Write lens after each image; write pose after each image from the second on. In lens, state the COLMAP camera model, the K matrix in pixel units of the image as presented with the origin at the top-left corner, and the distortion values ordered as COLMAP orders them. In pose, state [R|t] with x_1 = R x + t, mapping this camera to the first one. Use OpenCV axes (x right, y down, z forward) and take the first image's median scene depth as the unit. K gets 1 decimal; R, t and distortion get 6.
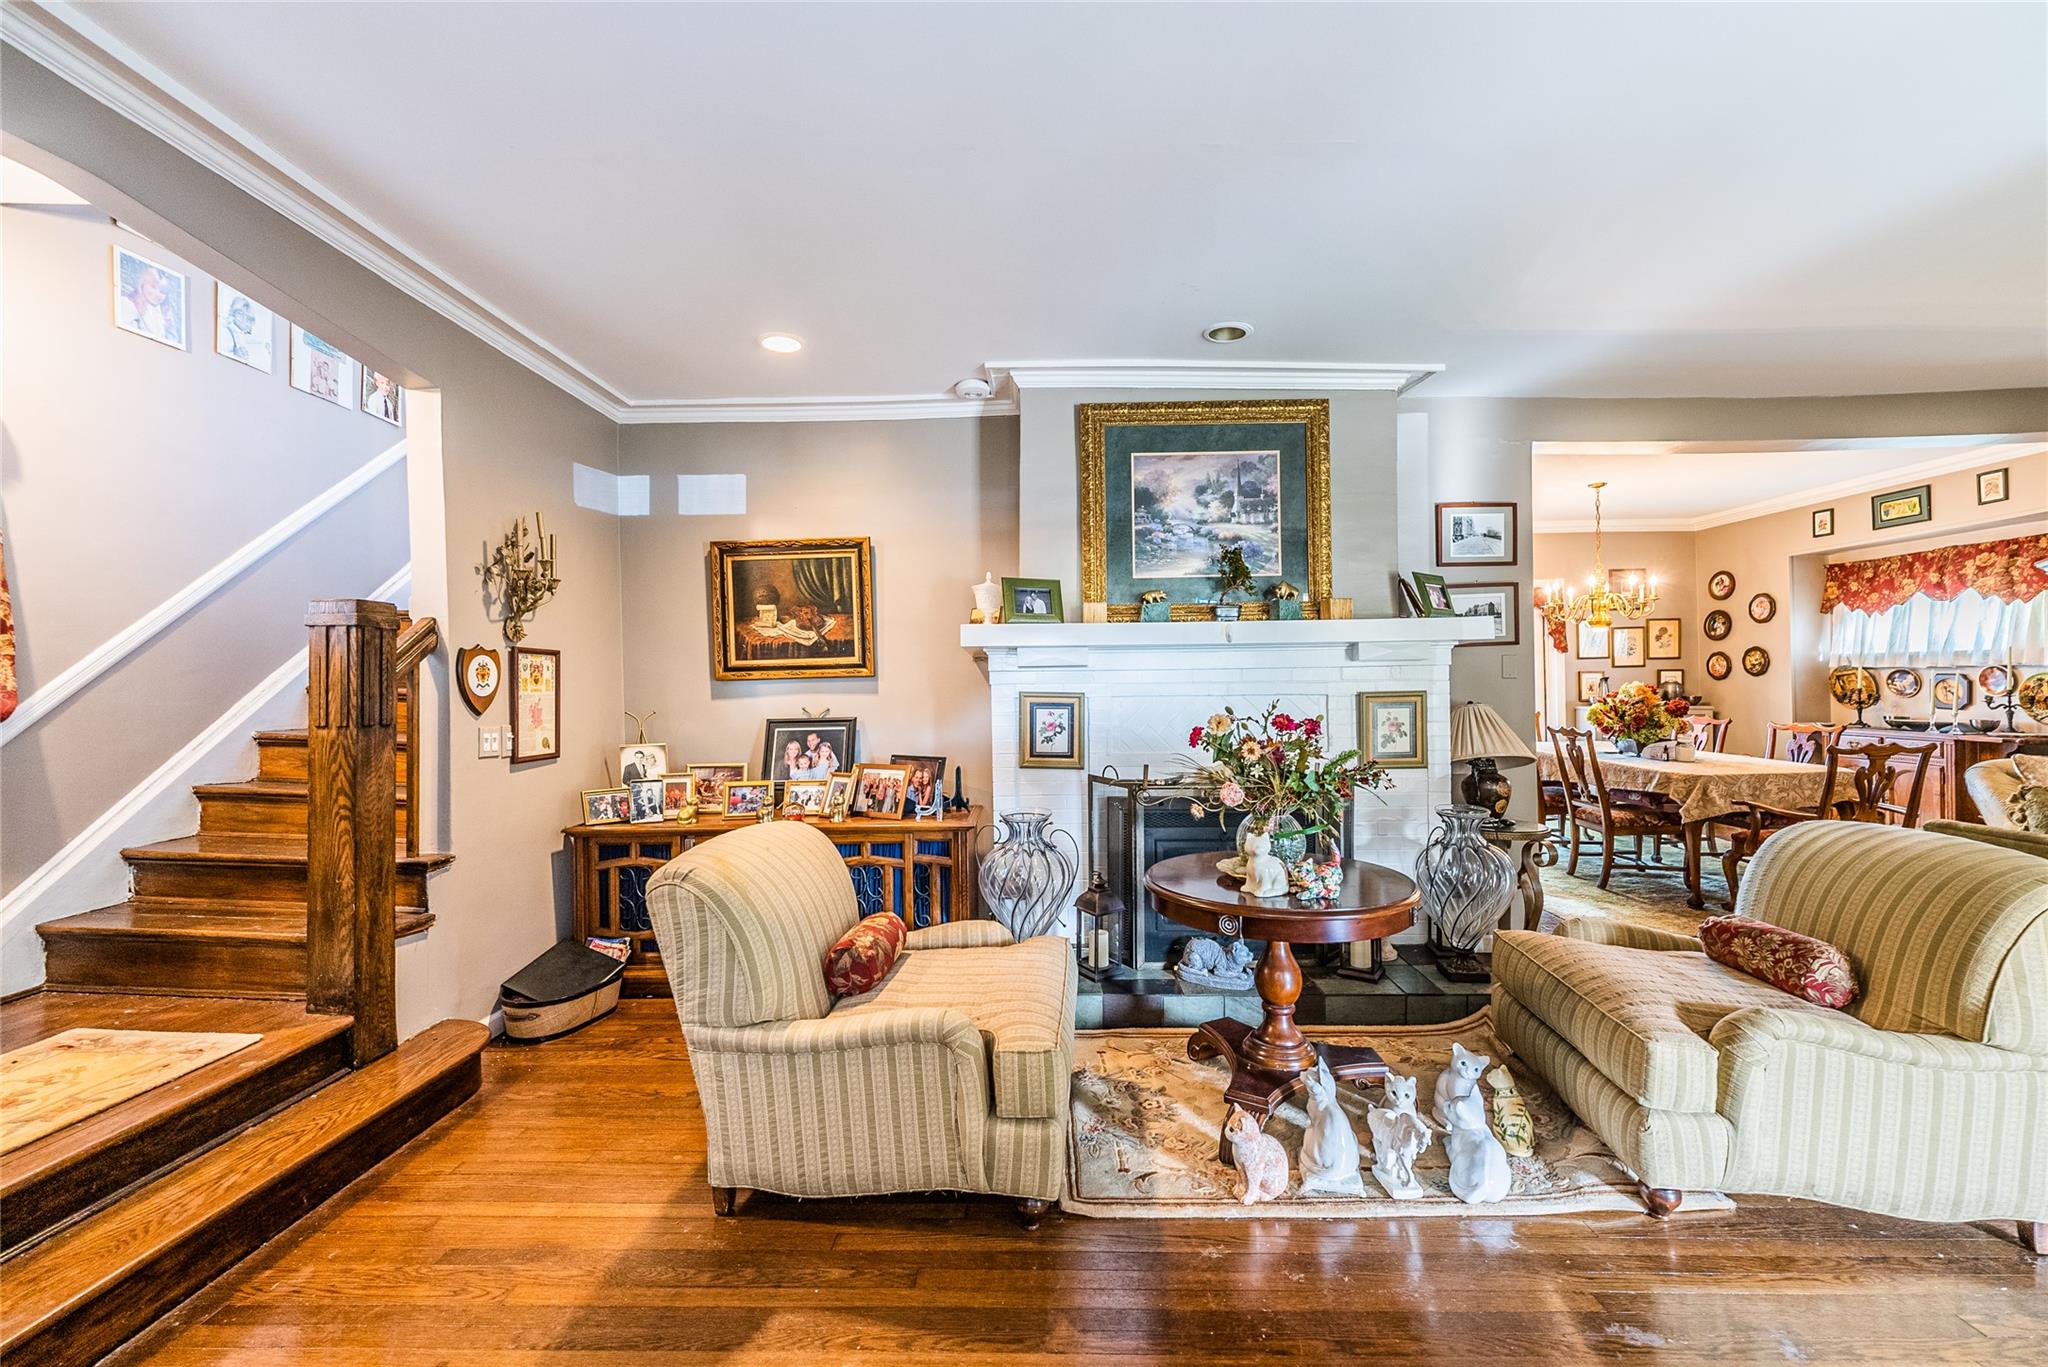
lens RADIAL K [[819.8, 0, 1029.4], [0, 819.8, 680.0], [0, 0, 1]] dist [0.000879, 0.000458]
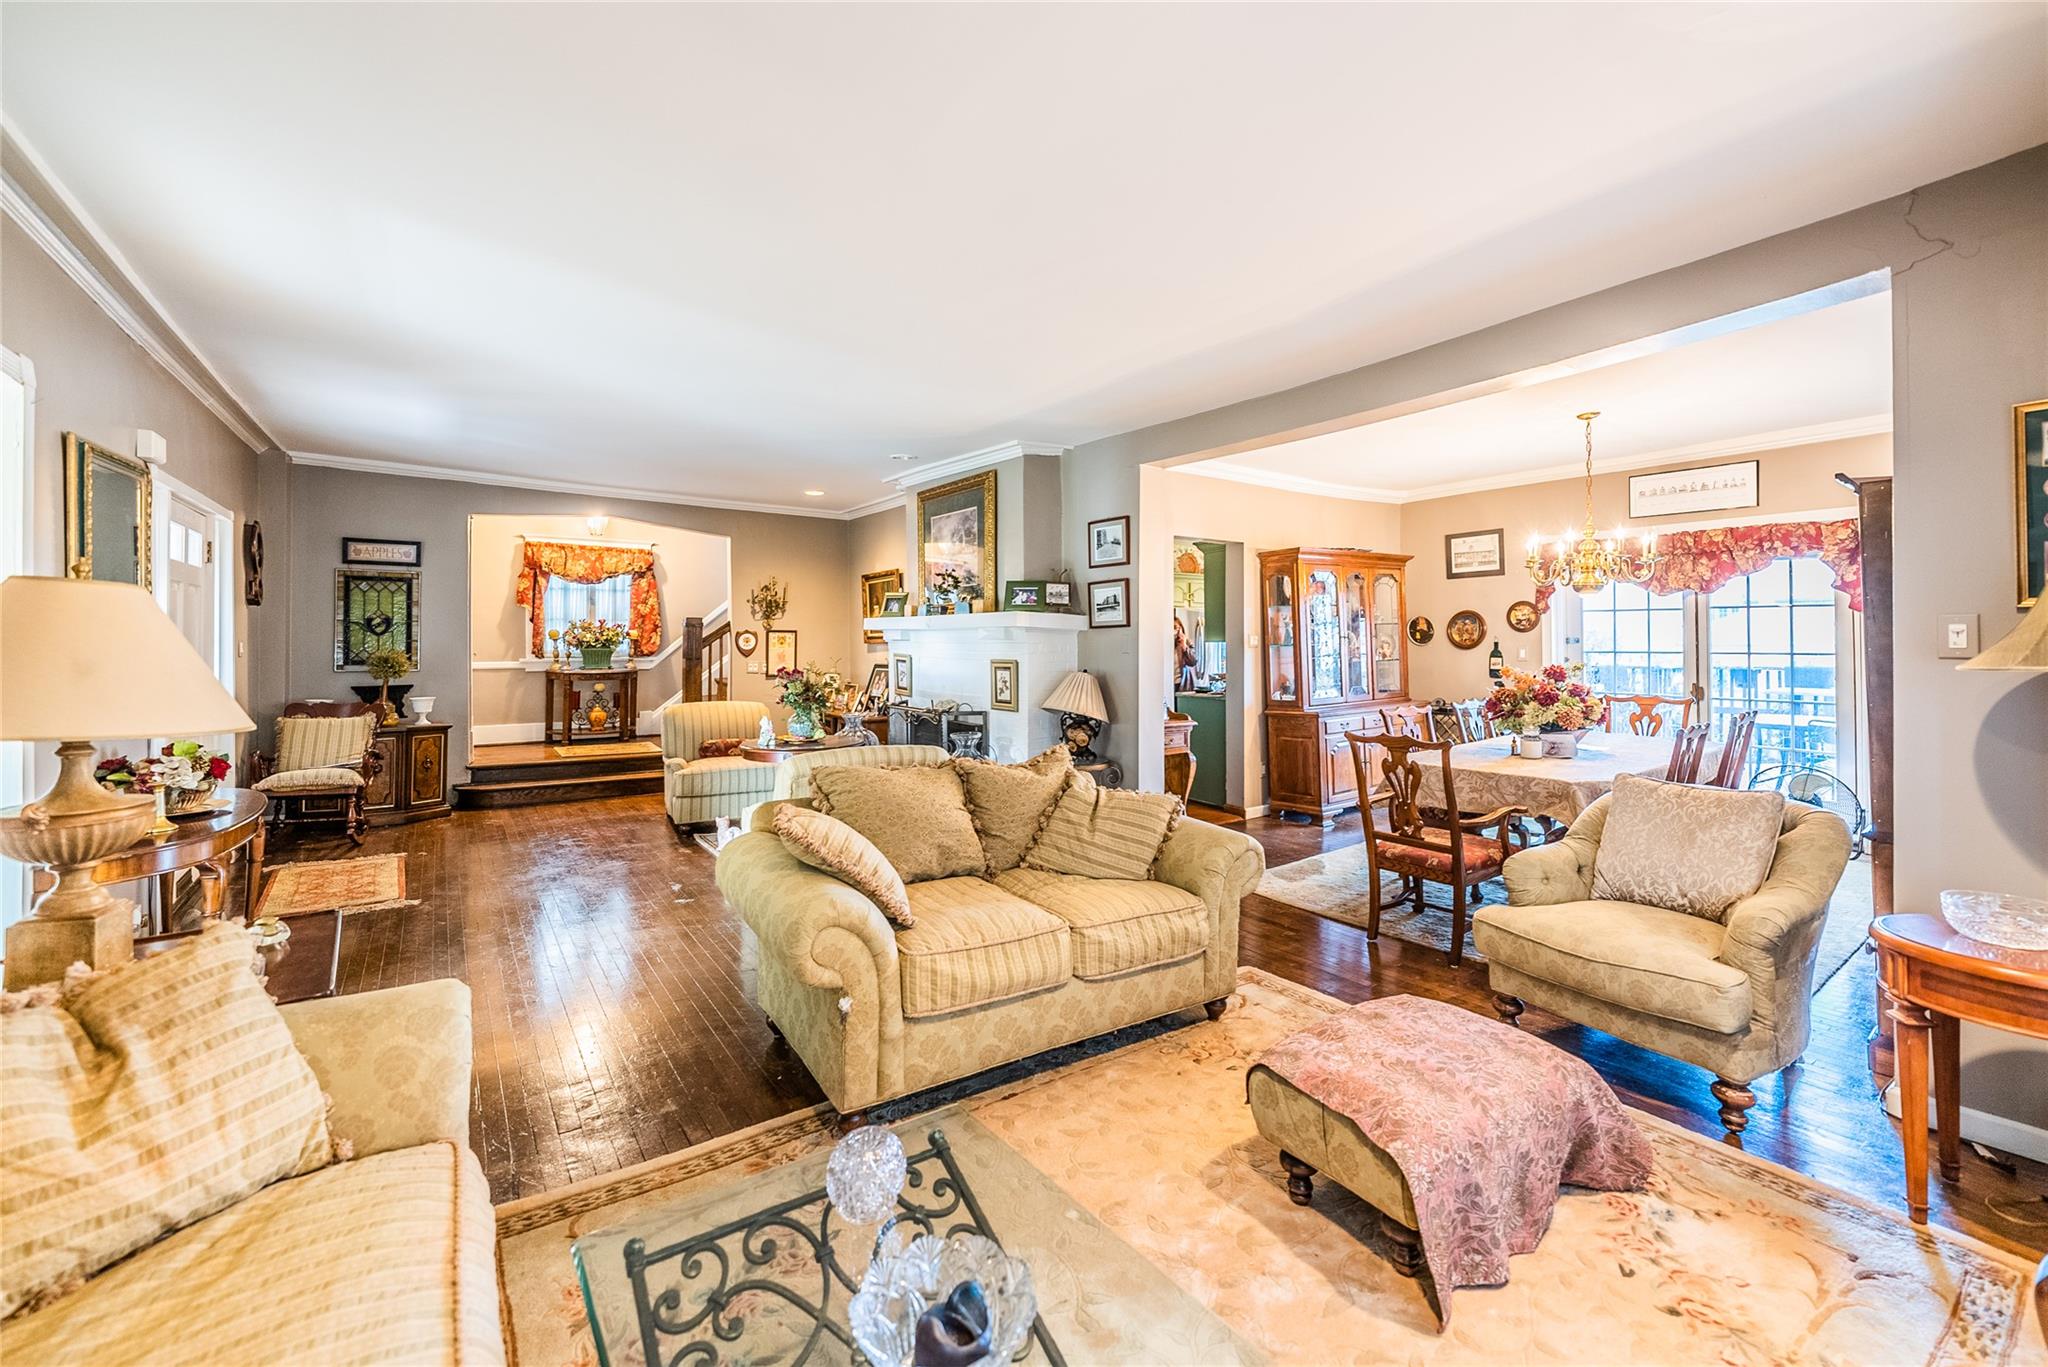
lens RADIAL K [[836.3, 0, 1036.7], [0, 836.3, 636.6], [0, 0, 1]] dist [0.002344, -0.000152]
pose [[0.595588, 0.011230, -0.803211, 1.529349], [-0.004416, 0.999933, 0.010706, -0.040648], [0.803278, -0.002829, 0.595598, 0.113978]]
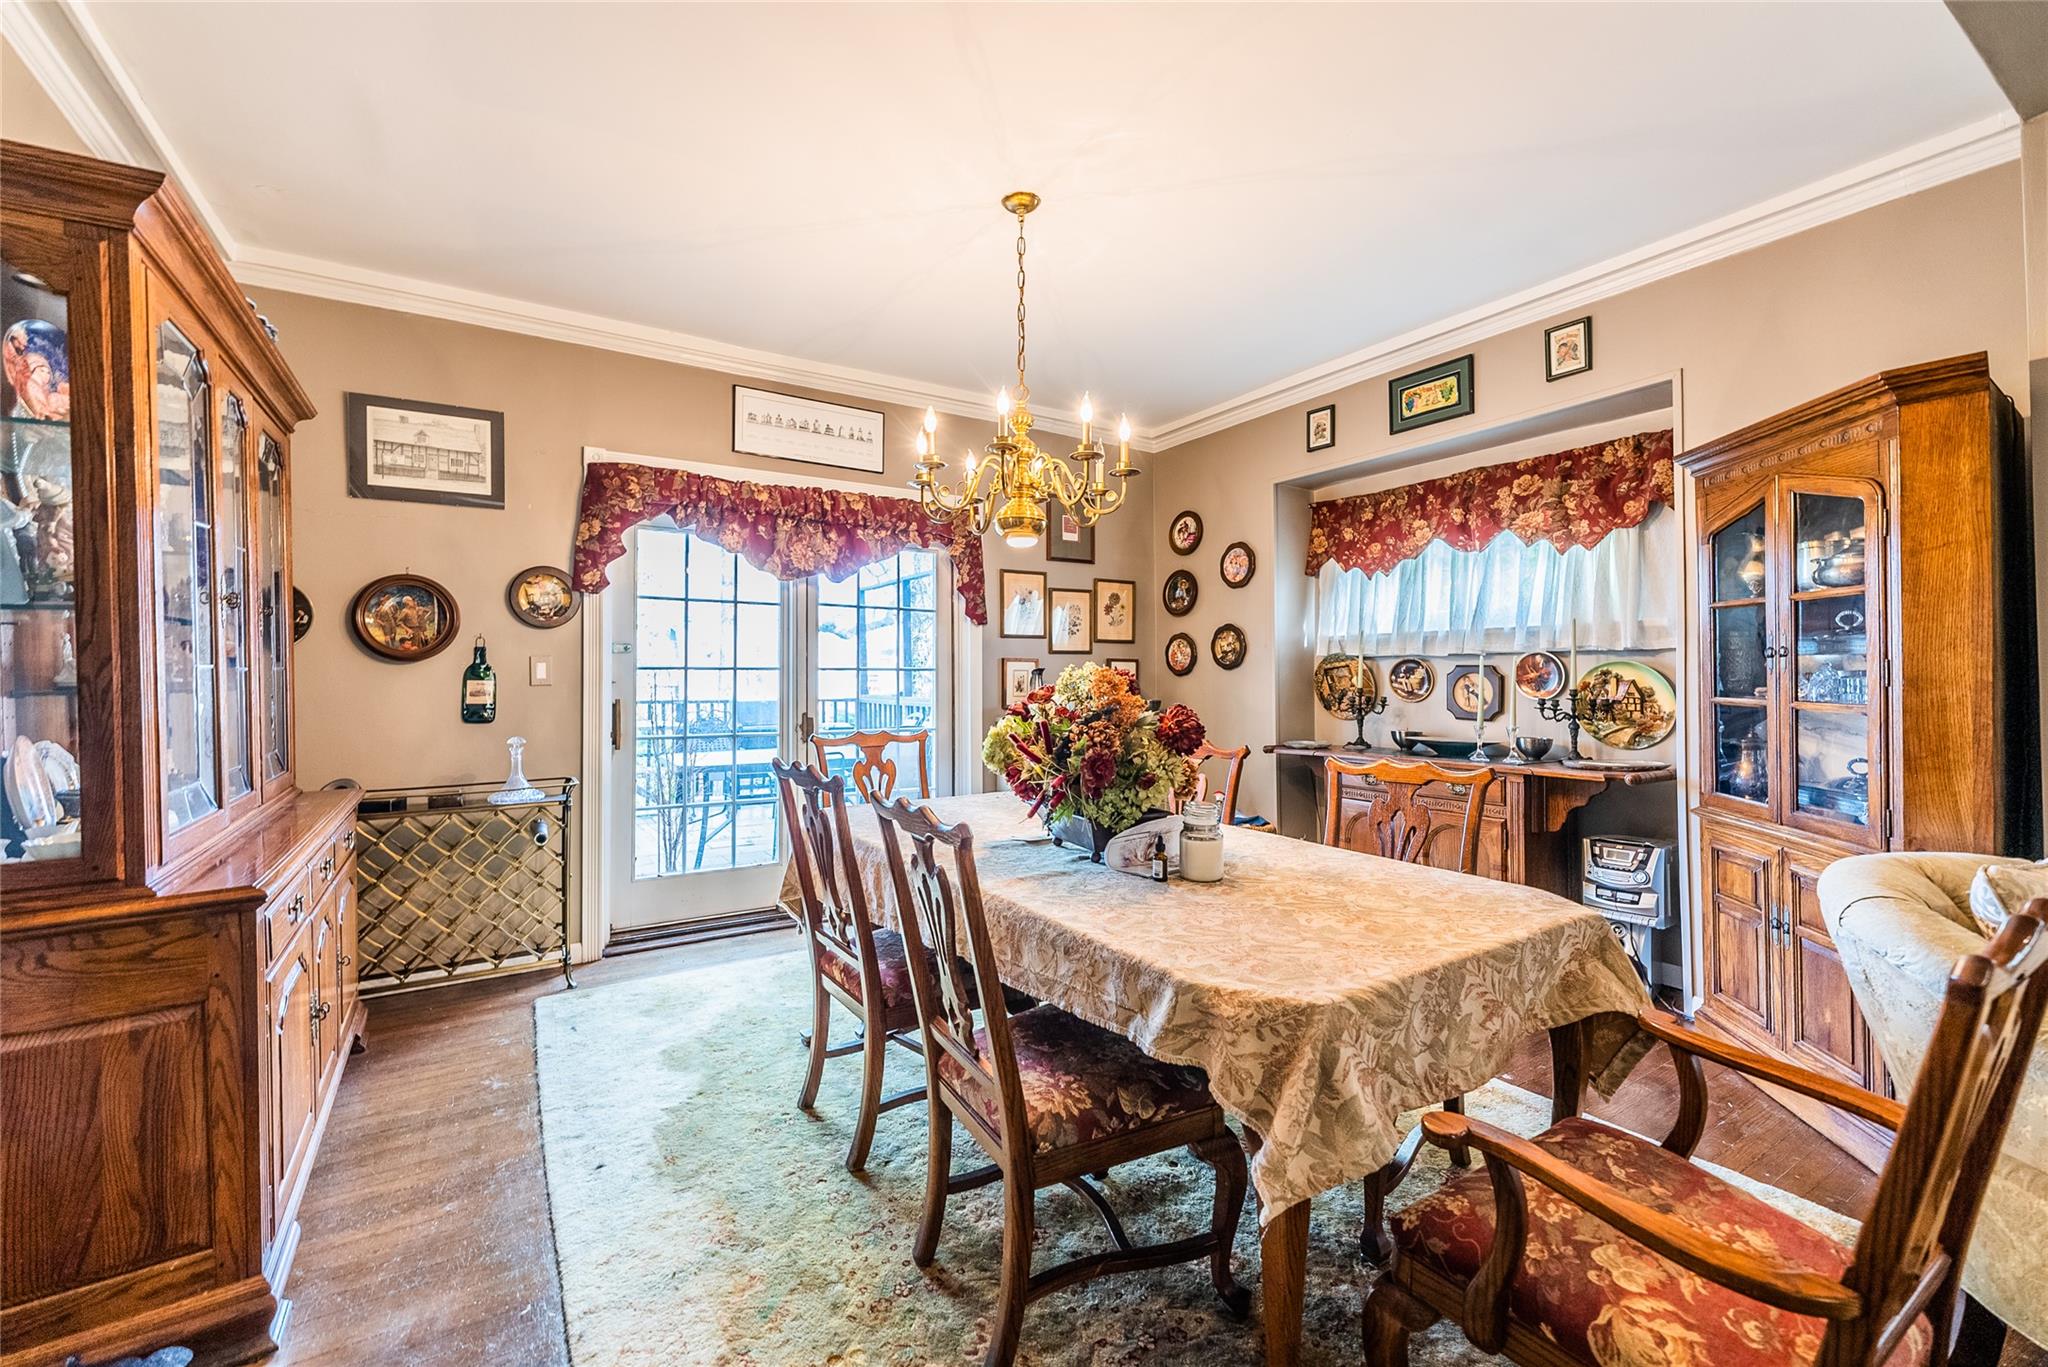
lens RADIAL K [[836.3, 0, 1018.8], [0, 836.3, 668.2], [0, 0, 1]] dist [0.000771, -0.000403]
pose [[0.839208, 0.022835, 0.543331, 0.682475], [-0.012078, 0.999654, -0.023358, 0.020778], [-0.543676, 0.013040, 0.839194, 0.945969]]
